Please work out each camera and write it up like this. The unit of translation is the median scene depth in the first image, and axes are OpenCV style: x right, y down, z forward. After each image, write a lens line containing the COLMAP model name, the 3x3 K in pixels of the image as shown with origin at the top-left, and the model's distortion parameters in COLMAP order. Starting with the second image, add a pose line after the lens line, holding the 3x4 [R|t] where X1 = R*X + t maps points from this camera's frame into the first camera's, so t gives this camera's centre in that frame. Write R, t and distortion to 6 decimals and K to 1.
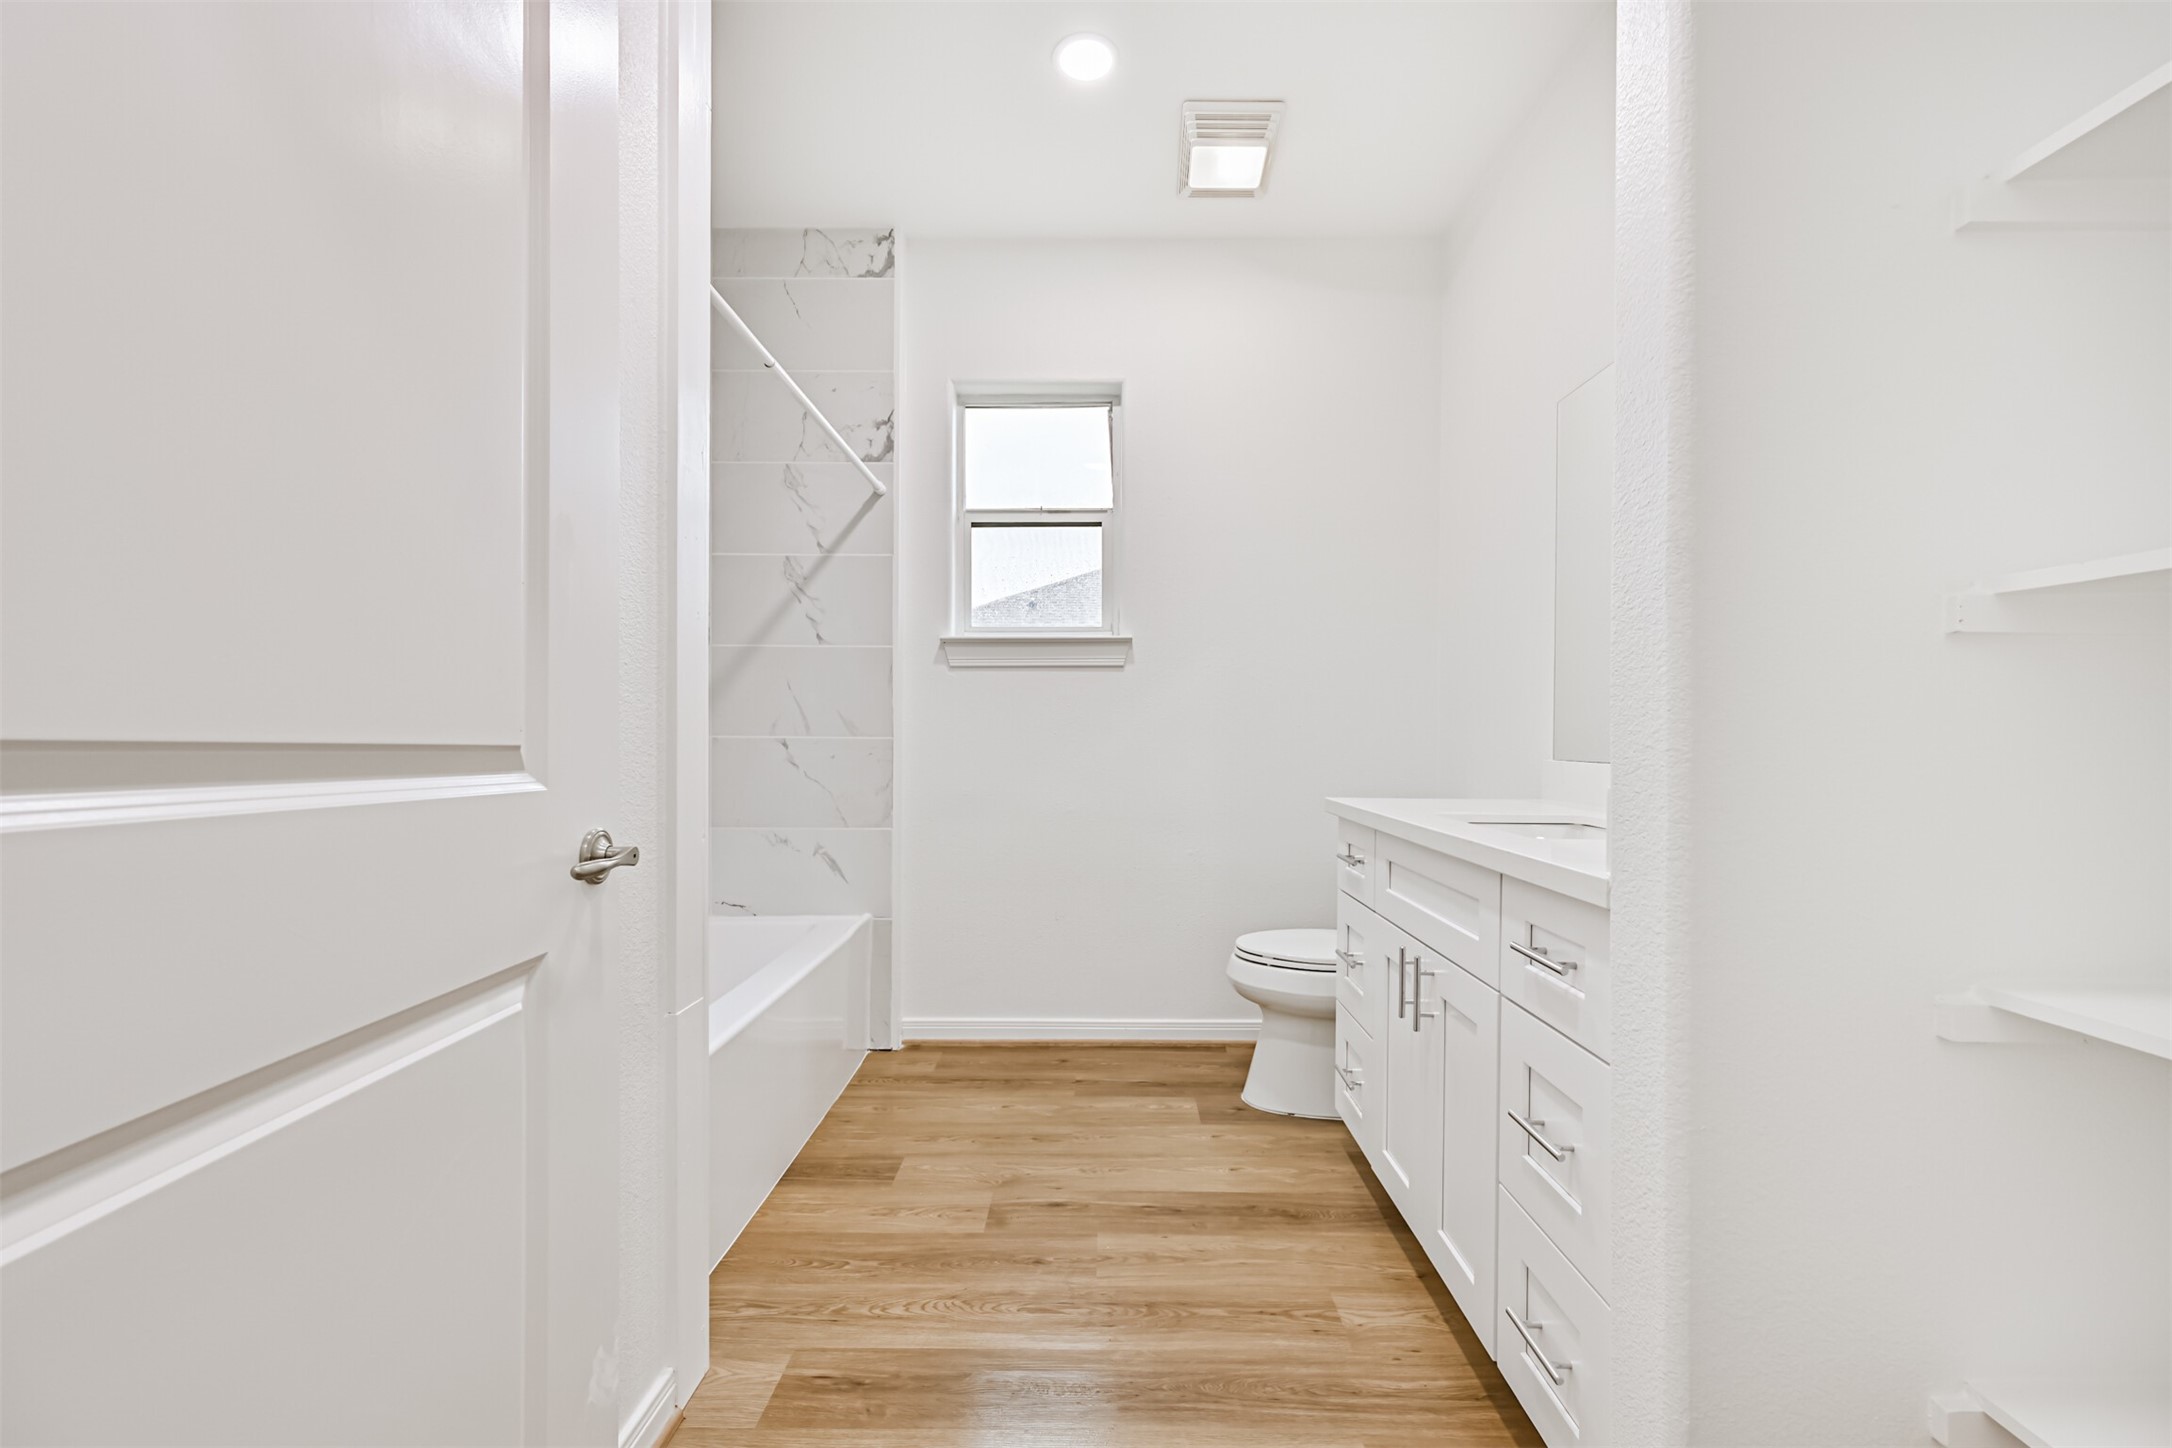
lens RADIAL K [[854.4, 0, 1079.2], [0, 854.4, 708.4], [0, 0, 1]] dist [0.020734, -0.000164]
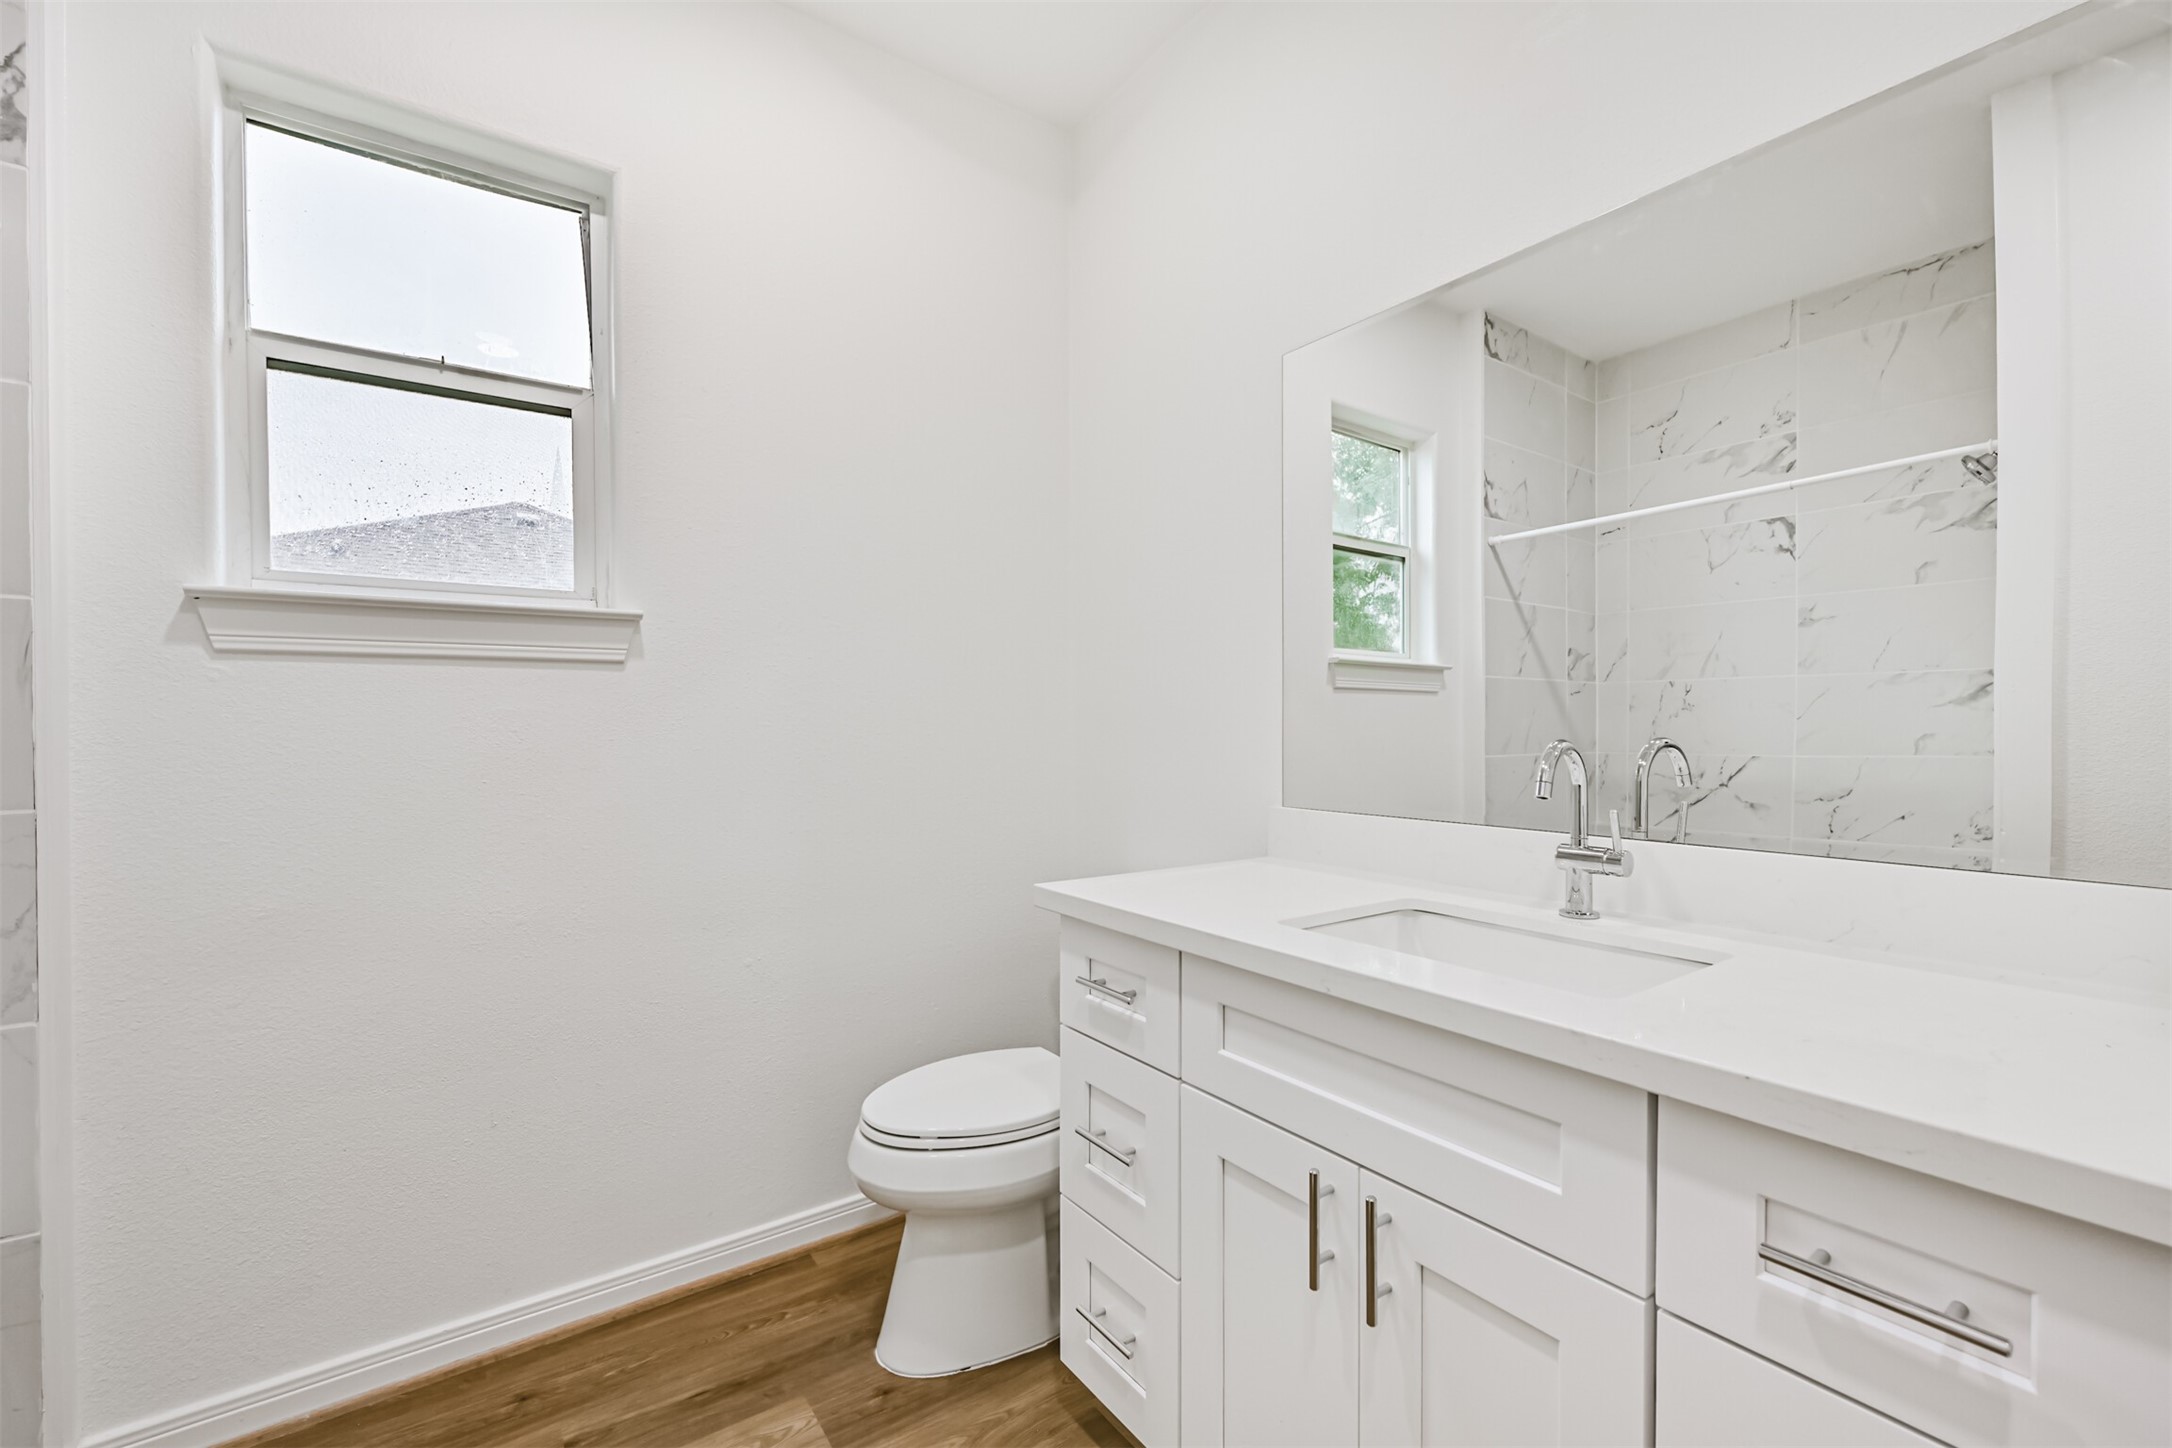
lens RADIAL K [[912.2, 0, 1093.8], [0, 912.2, 724.0], [0, 0, 1]] dist [0.000976, -0.000028]
pose [[0.800893, -0.007558, 0.598760, -0.064182], [-0.008644, 0.999670, 0.024181, -0.024528], [-0.598745, -0.024541, 0.800563, 0.302933]]
